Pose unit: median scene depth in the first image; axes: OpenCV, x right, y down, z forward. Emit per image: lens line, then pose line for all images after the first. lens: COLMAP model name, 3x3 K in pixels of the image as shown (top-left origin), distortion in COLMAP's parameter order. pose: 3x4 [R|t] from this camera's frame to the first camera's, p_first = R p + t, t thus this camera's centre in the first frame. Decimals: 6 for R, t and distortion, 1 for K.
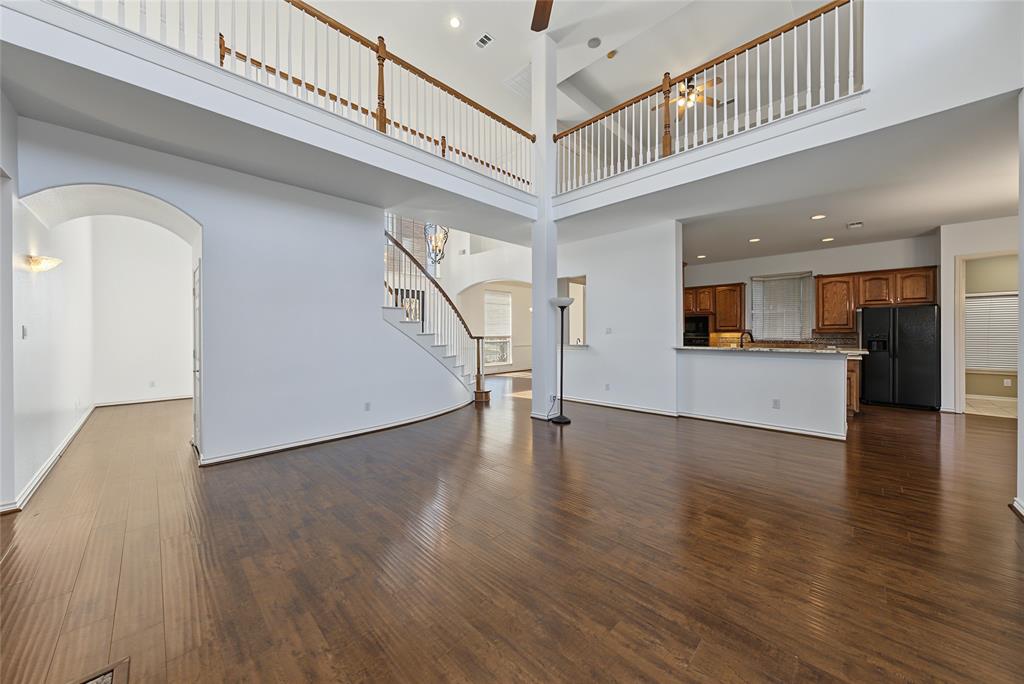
lens RADIAL K [[352.1, 0, 516.6], [0, 352.1, 336.5], [0, 0, 1]] dist [-0.000486, -0.000390]
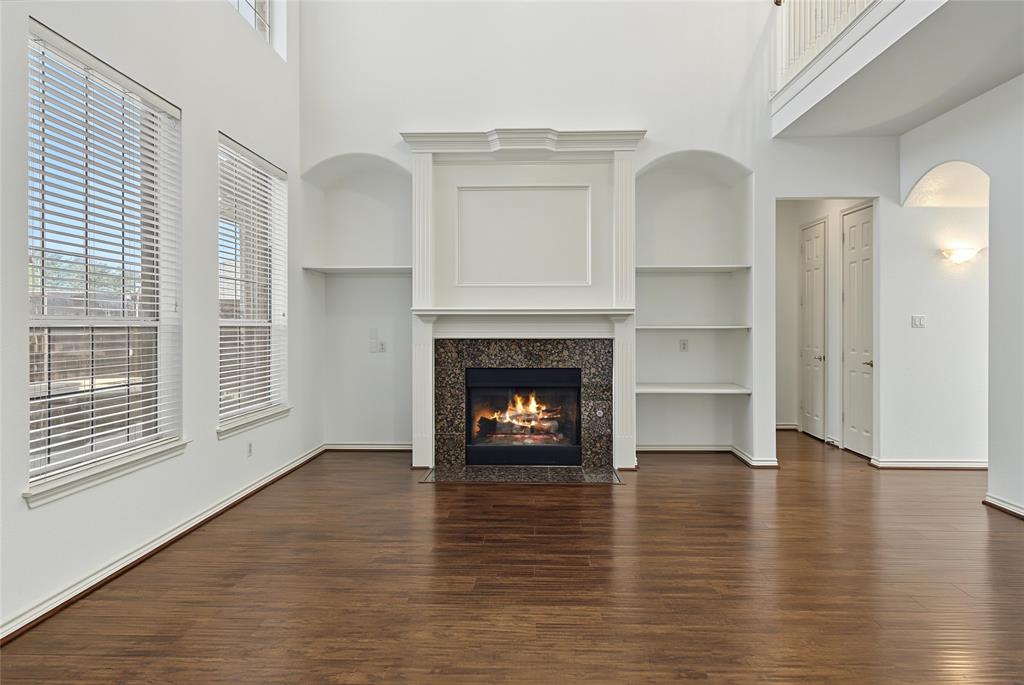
lens RADIAL K [[636.7, 0, 518.7], [0, 636.7, 334.4], [0, 0, 1]] dist [0.000603, 0.000534]
pose [[-0.743401, 0.010366, -0.668766, 1.049814], [-0.000419, 0.999872, 0.015965, -0.011684], [0.668846, 0.012149, -0.743302, 1.923692]]
